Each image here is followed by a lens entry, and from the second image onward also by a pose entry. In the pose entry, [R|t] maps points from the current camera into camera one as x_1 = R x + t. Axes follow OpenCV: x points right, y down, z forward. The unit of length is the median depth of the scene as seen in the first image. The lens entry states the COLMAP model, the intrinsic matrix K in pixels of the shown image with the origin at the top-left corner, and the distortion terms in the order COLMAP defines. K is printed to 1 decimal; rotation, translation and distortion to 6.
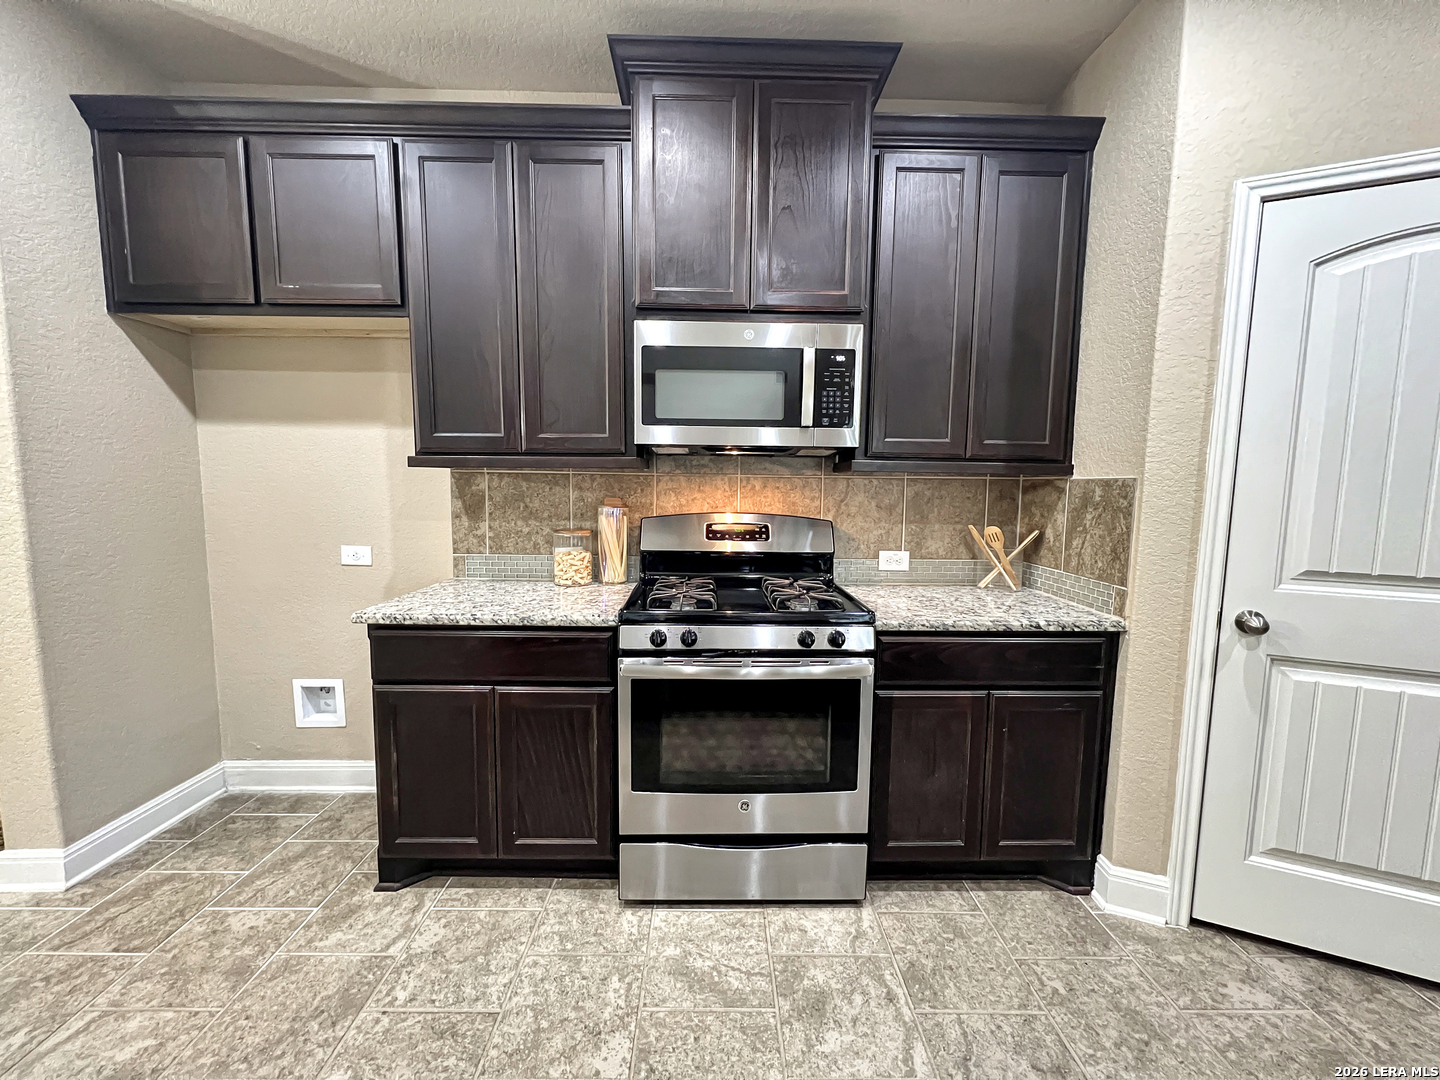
lens RADIAL K [[574.6, 0, 719.9], [0, 574.6, 538.3], [0, 0, 1]] dist [-0.003165, 0.000720]
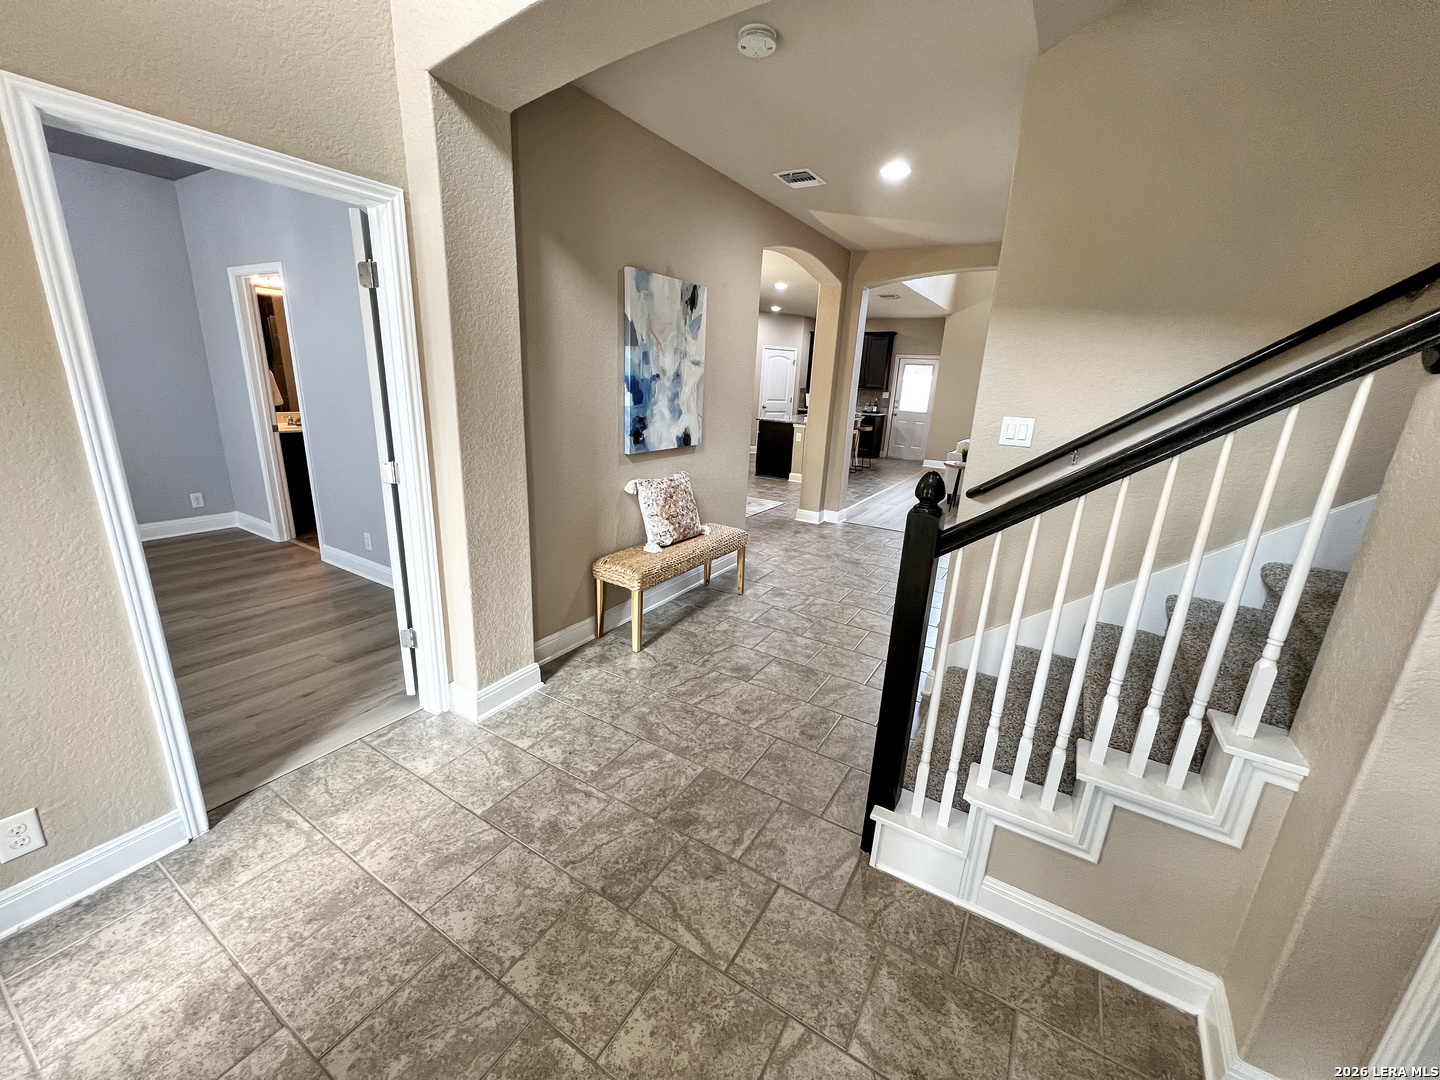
lens RADIAL K [[574.6, 0, 719.3], [0, 574.6, 542.9], [0, 0, 1]] dist [-0.003165, 0.000720]
pose [[0.534646, -0.228077, 0.813717, -4.931239], [0.042555, 0.968936, 0.243623, 0.015418], [-0.844004, -0.095624, 0.527743, -2.200598]]
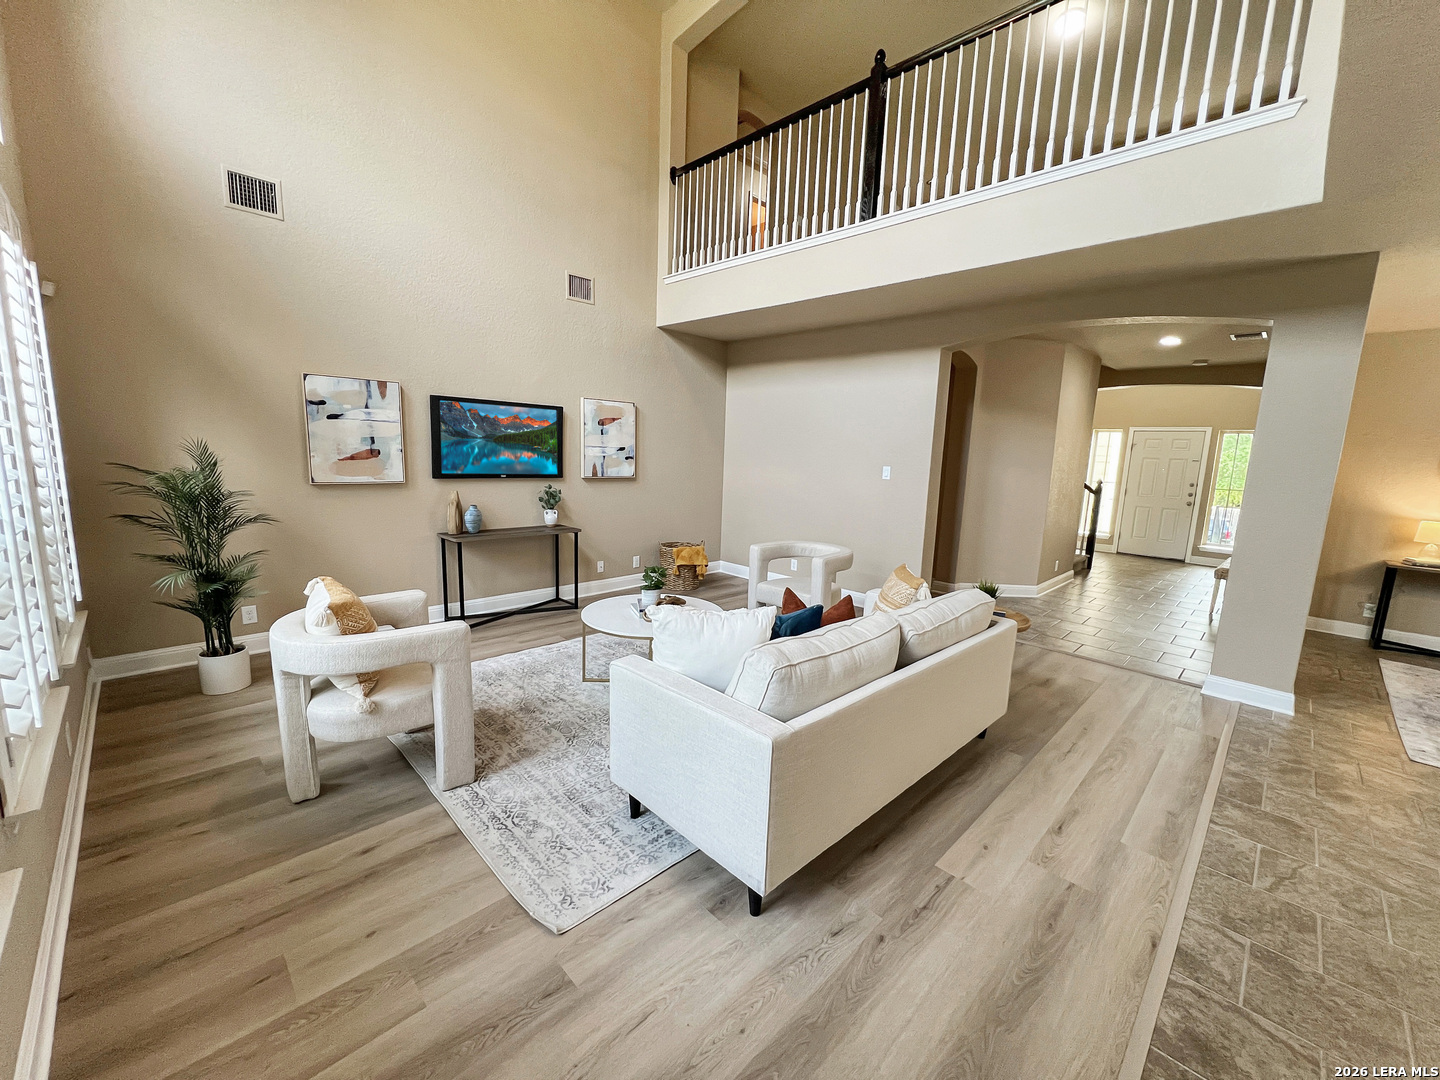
lens RADIAL K [[574.6, 0, 718.1], [0, 574.6, 540.3], [0, 0, 1]] dist [-0.003165, 0.000720]
pose [[-0.719580, 0.070558, -0.690816, 1.053672], [-0.112676, 0.969777, 0.216418, -0.029886], [0.685207, 0.233568, -0.689882, -0.880415]]
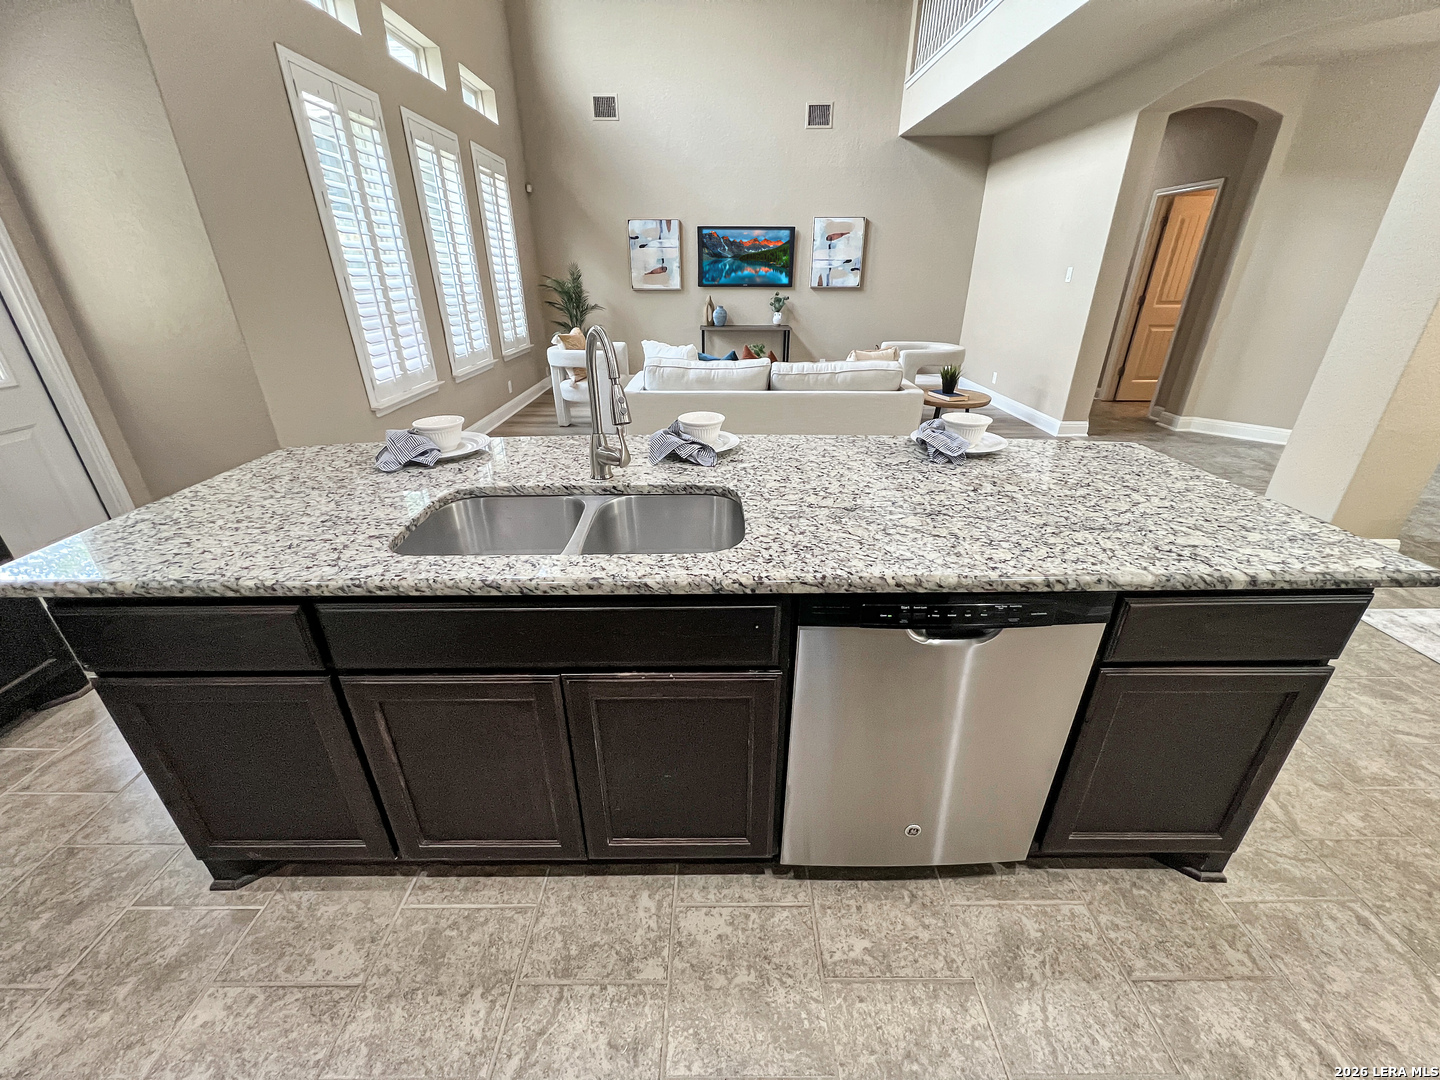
lens RADIAL K [[574.6, 0, 717.5], [0, 574.6, 538.3], [0, 0, 1]] dist [-0.003165, 0.000720]
pose [[-0.999846, -0.016290, 0.006603, 0.028385], [-0.010635, 0.859748, 0.510607, -0.124347], [-0.013995, 0.510458, -0.859789, 0.621288]]
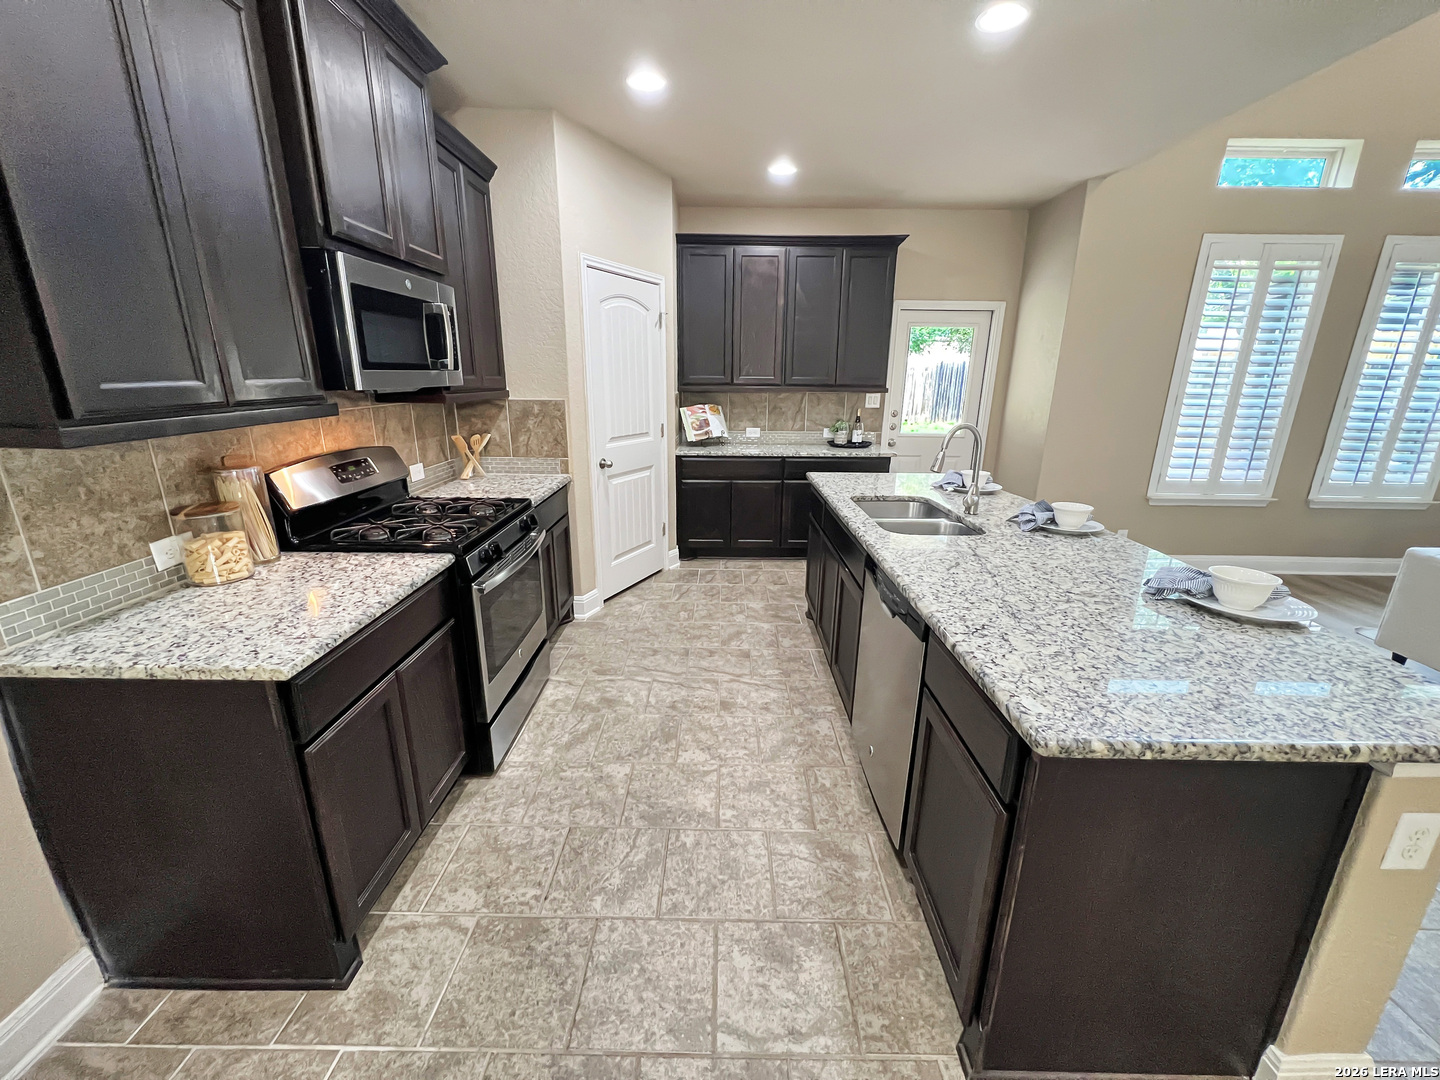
lens RADIAL K [[574.6, 0, 718.8], [0, 574.6, 540.2], [0, 0, 1]] dist [-0.003165, 0.000720]
pose [[0.023346, -0.291393, 0.956319, -1.124279], [0.084280, 0.953748, 0.288552, -0.153683], [-0.996169, 0.073862, 0.046824, 0.392353]]
